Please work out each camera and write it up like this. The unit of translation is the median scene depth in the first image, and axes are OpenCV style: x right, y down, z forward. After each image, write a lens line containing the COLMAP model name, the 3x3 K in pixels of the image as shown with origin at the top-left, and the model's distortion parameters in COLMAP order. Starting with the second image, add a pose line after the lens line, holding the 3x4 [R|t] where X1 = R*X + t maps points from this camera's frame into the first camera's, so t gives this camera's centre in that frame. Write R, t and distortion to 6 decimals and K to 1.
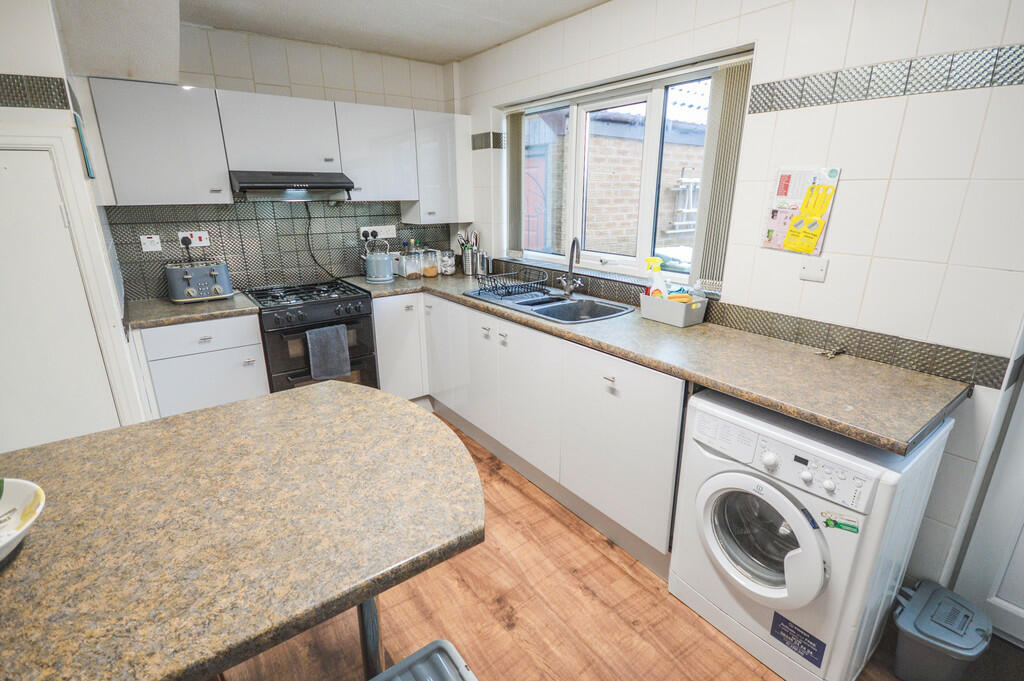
lens RADIAL K [[477.5, 0, 512.0], [0, 477.5, 340.5], [0, 0, 1]] dist [-0.001509, 0.000003]
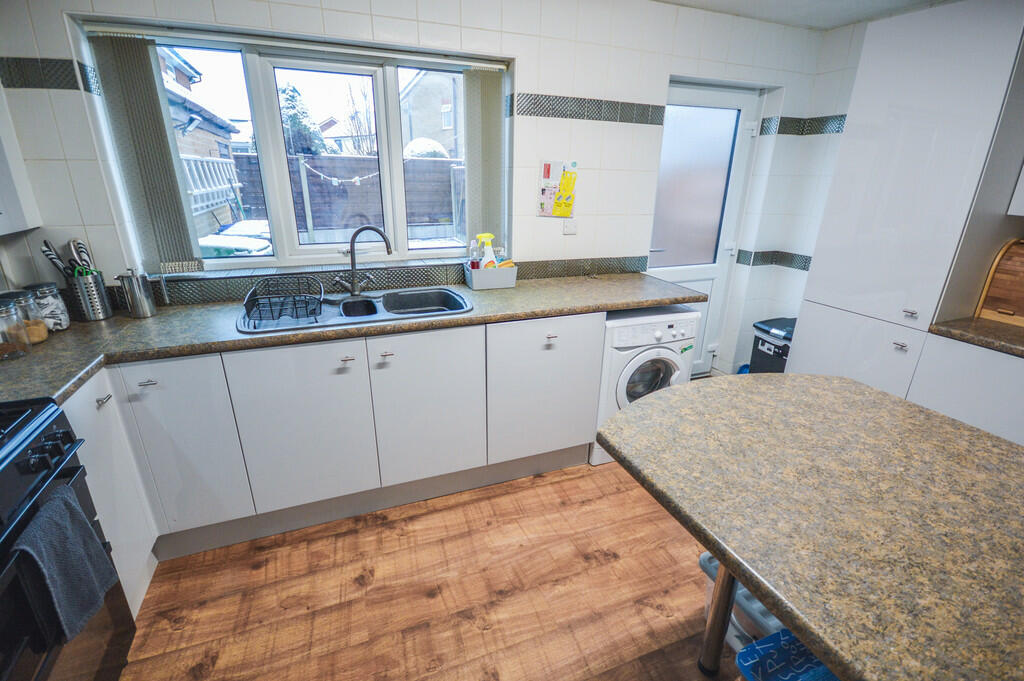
lens RADIAL K [[456.7, 0, 510.3], [0, 456.7, 342.3], [0, 0, 1]] dist [0.009312, -0.012048]
pose [[0.275880, -0.323471, 0.905128, -1.098769], [0.271977, 0.929459, 0.249269, -0.279058], [-0.921910, 0.177406, 0.344396, 0.916077]]
